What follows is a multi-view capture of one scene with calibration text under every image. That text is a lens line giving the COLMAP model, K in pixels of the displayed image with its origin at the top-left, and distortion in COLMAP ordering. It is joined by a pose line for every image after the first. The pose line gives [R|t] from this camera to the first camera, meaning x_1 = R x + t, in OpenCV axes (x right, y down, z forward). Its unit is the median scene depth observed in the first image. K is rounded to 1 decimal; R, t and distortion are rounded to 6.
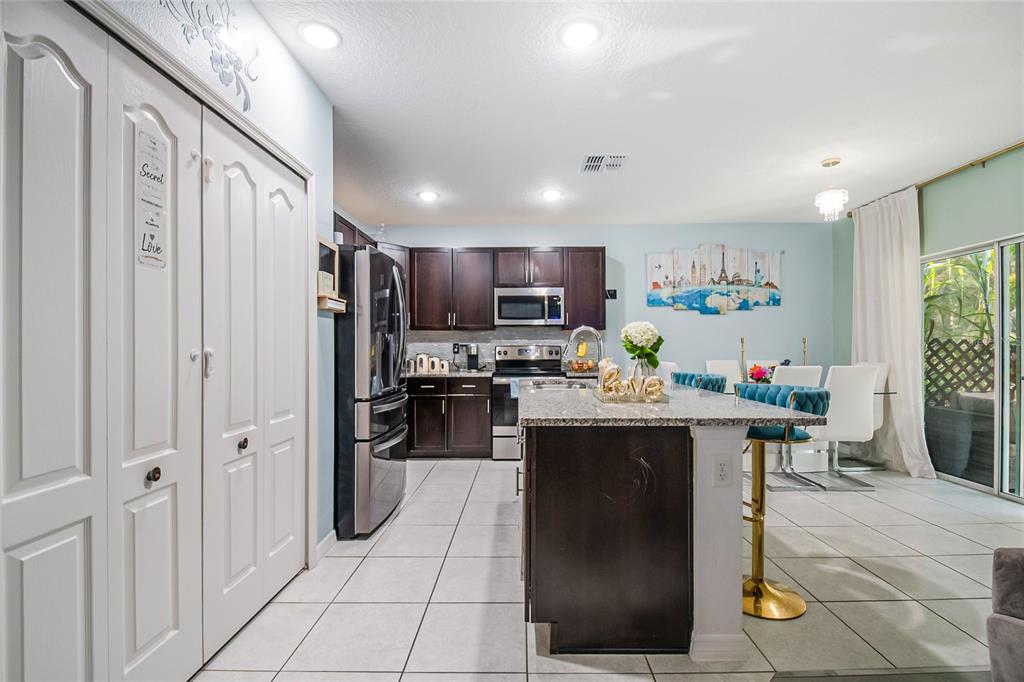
lens RADIAL K [[456.5, 0, 514.7], [0, 456.5, 349.1], [0, 0, 1]] dist [0.005029, -0.010674]
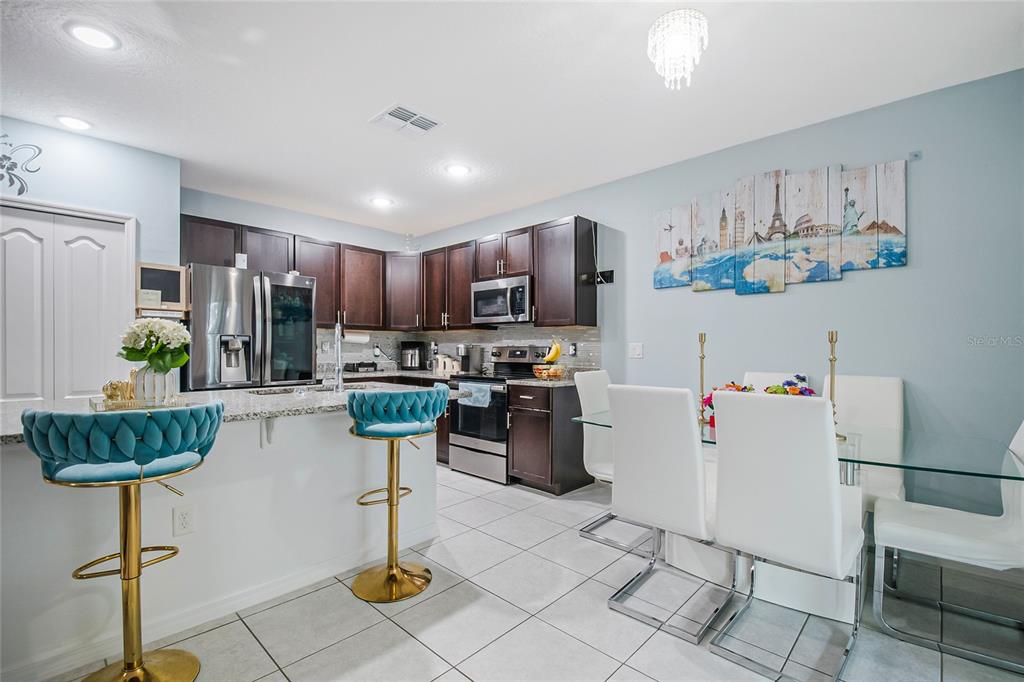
lens RADIAL K [[456.5, 0, 516.9], [0, 456.5, 348.5], [0, 0, 1]] dist [0.005029, -0.010674]
pose [[0.734649, 0.006636, -0.678415, 0.605818], [-0.008754, 0.999962, 0.000302, -0.003785], [0.678391, 0.005717, 0.734679, 0.362312]]
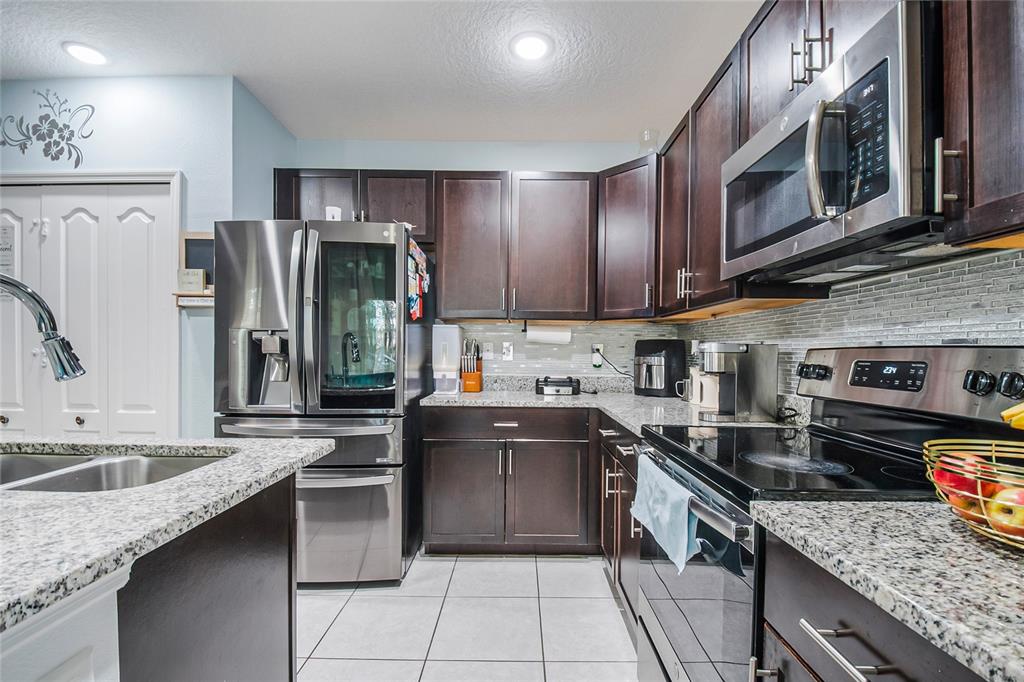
lens RADIAL K [[456.5, 0, 517.1], [0, 456.5, 354.3], [0, 0, 1]] dist [0.005029, -0.010674]
pose [[0.006739, 0.008095, -0.999945, 0.256710], [-0.011006, 0.999907, 0.008020, -0.003020], [0.999917, 0.010952, 0.006828, 0.801891]]
